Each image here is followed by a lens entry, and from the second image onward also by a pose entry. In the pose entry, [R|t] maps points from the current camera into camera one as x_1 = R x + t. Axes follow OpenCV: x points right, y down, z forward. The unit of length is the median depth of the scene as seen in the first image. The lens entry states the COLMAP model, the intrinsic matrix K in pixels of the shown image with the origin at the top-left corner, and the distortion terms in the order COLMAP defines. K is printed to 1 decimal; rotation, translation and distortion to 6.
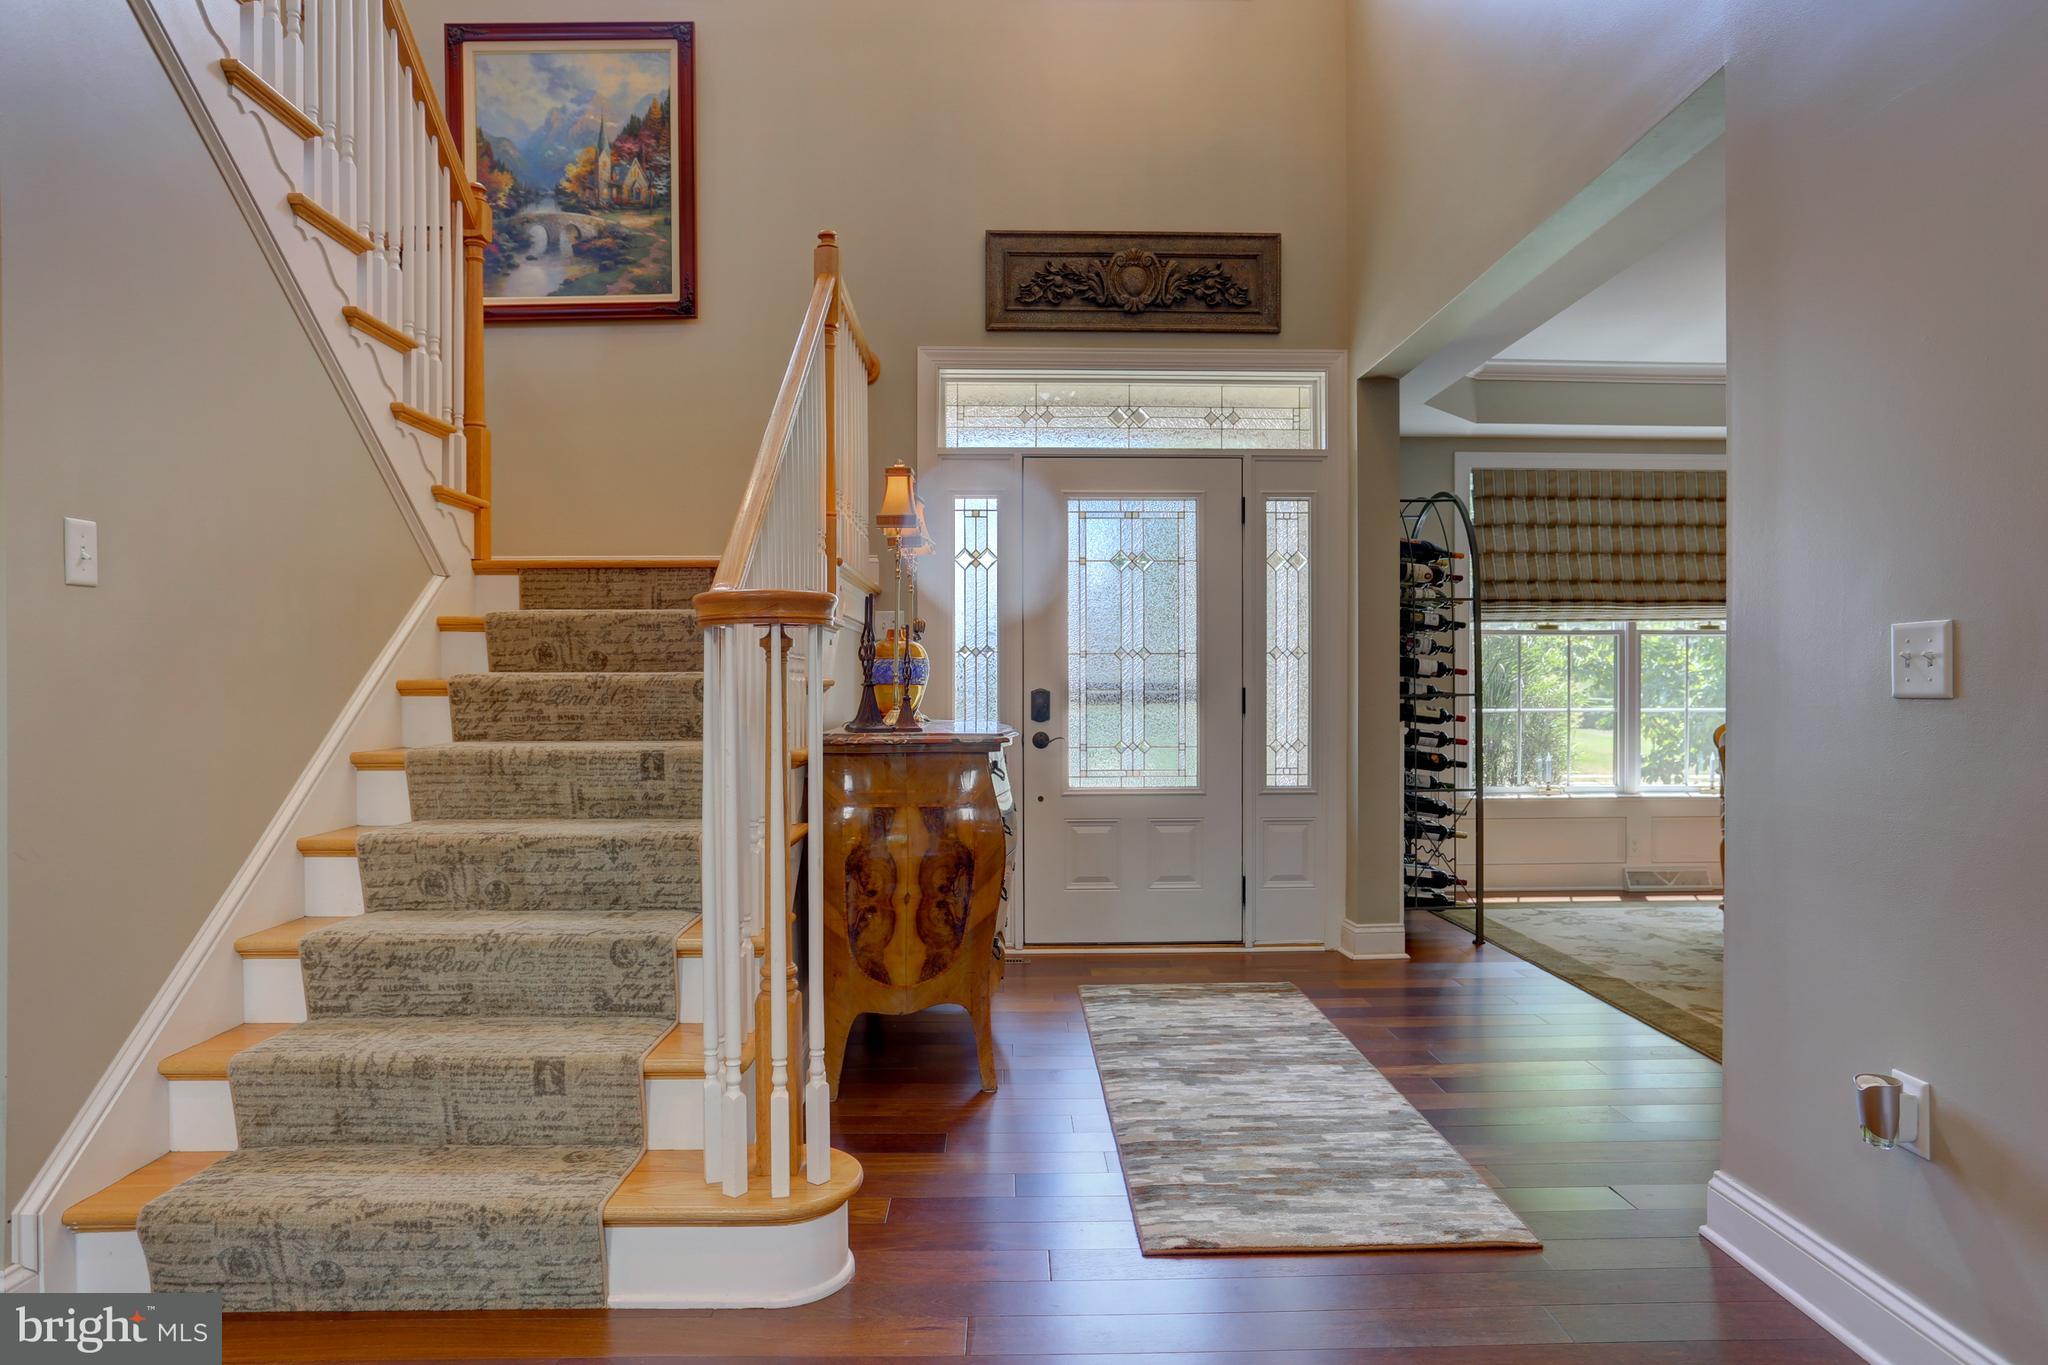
lens RADIAL K [[1207.7, 0, 1023.6], [0, 1207.7, 685.6], [0, 0, 1]] dist [-0.030506, 0.000567]
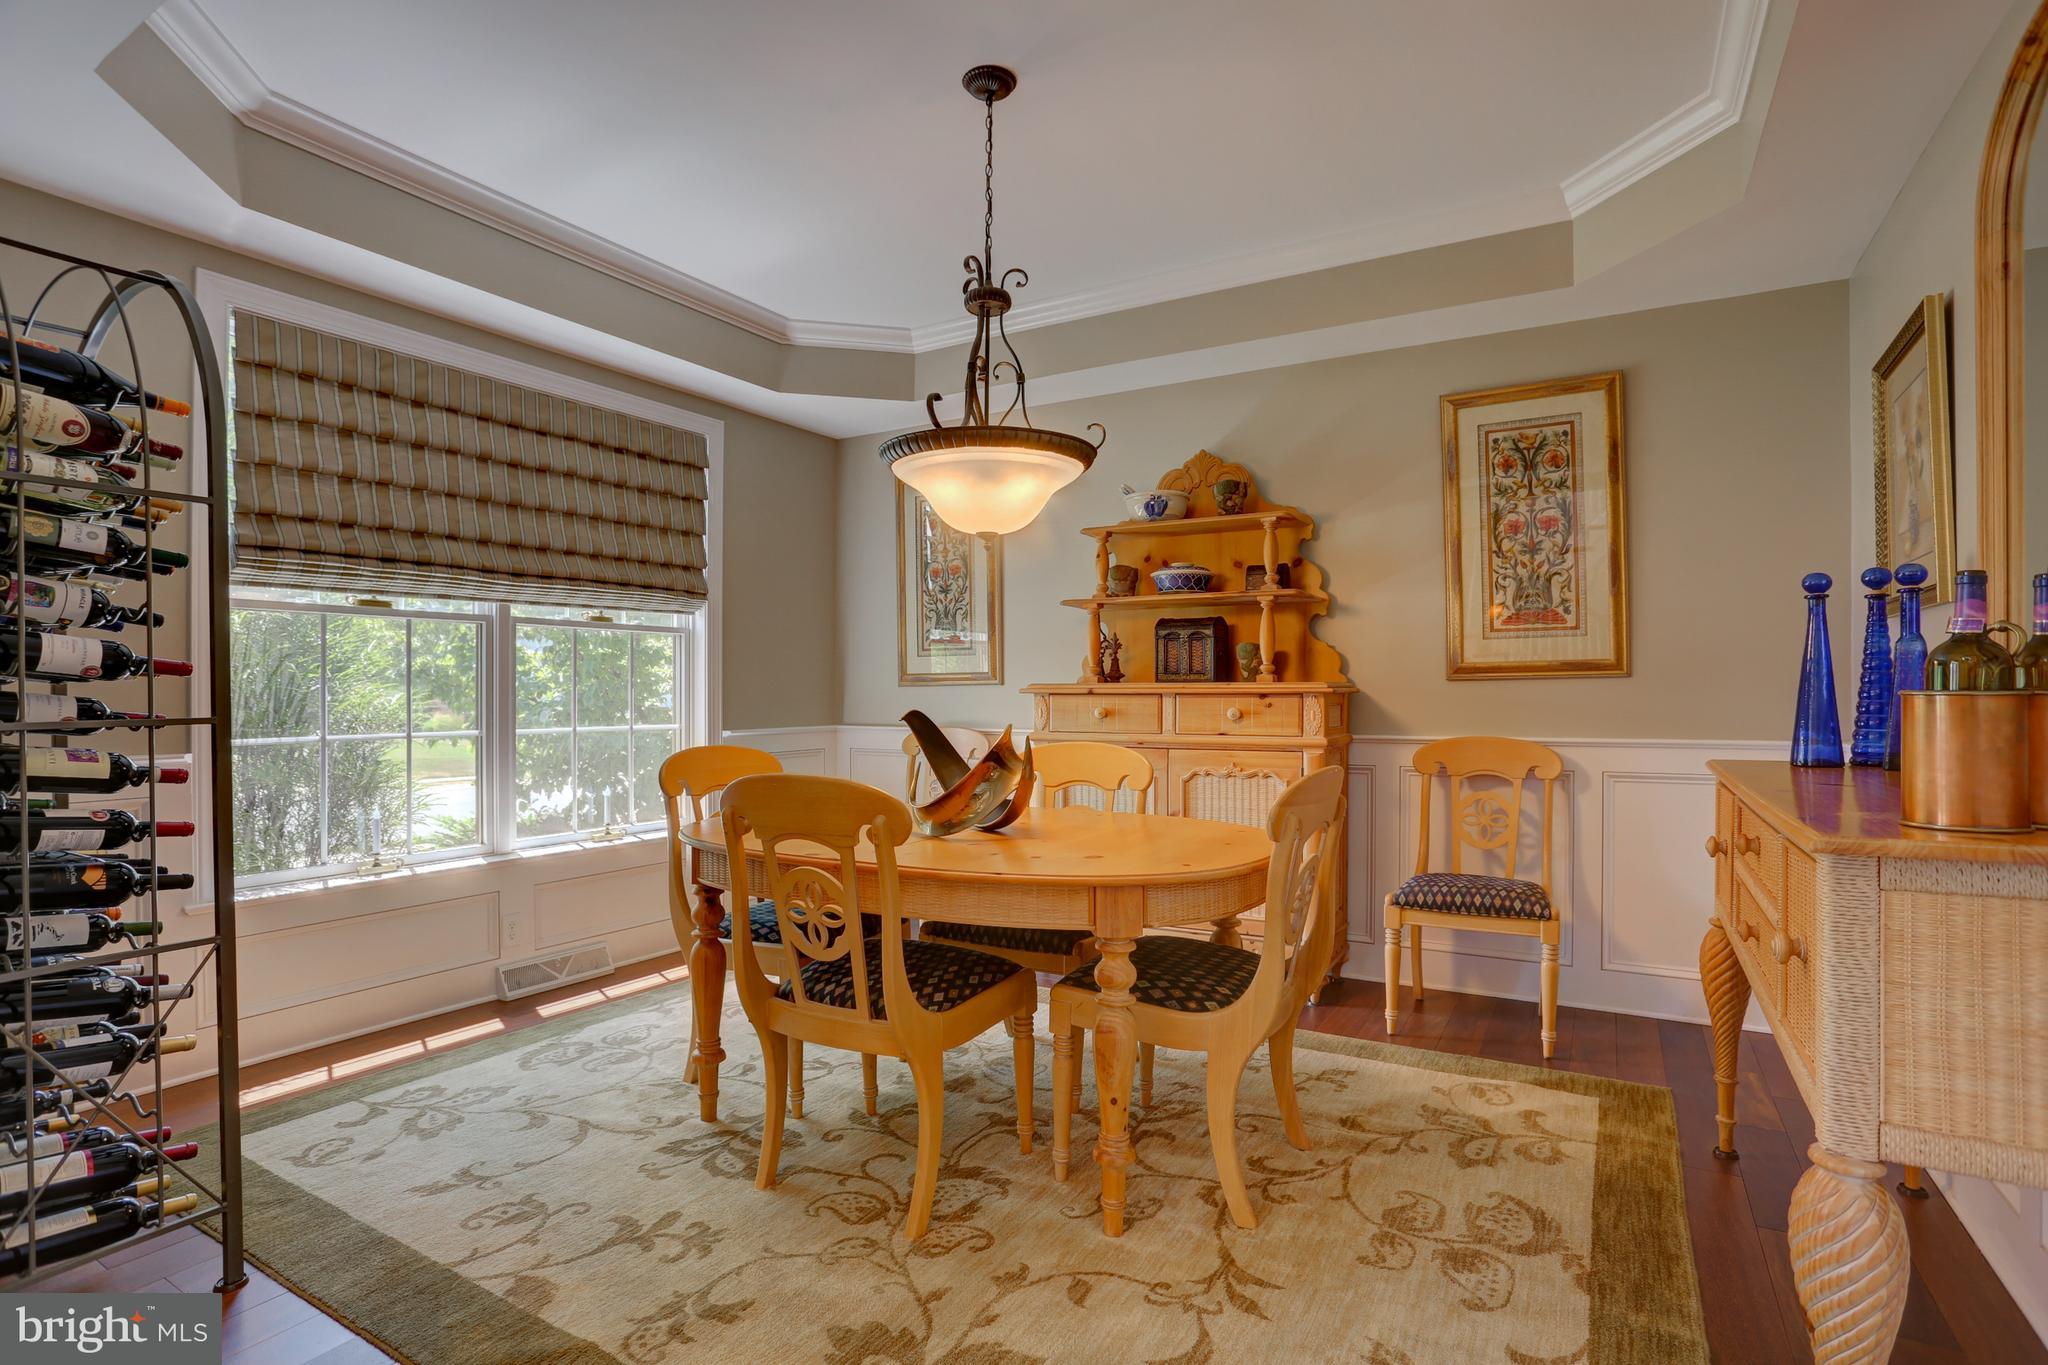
lens RADIAL K [[1010.3, 0, 1030.5], [0, 1010.3, 692.6], [0, 0, 1]] dist [-0.082298, 0.037707]
pose [[0.526034, 0.000068, 0.850464, 0.185905], [0.001307, 0.999999, -0.000888, -0.001512], [-0.850463, 0.001579, 0.526033, 0.449303]]
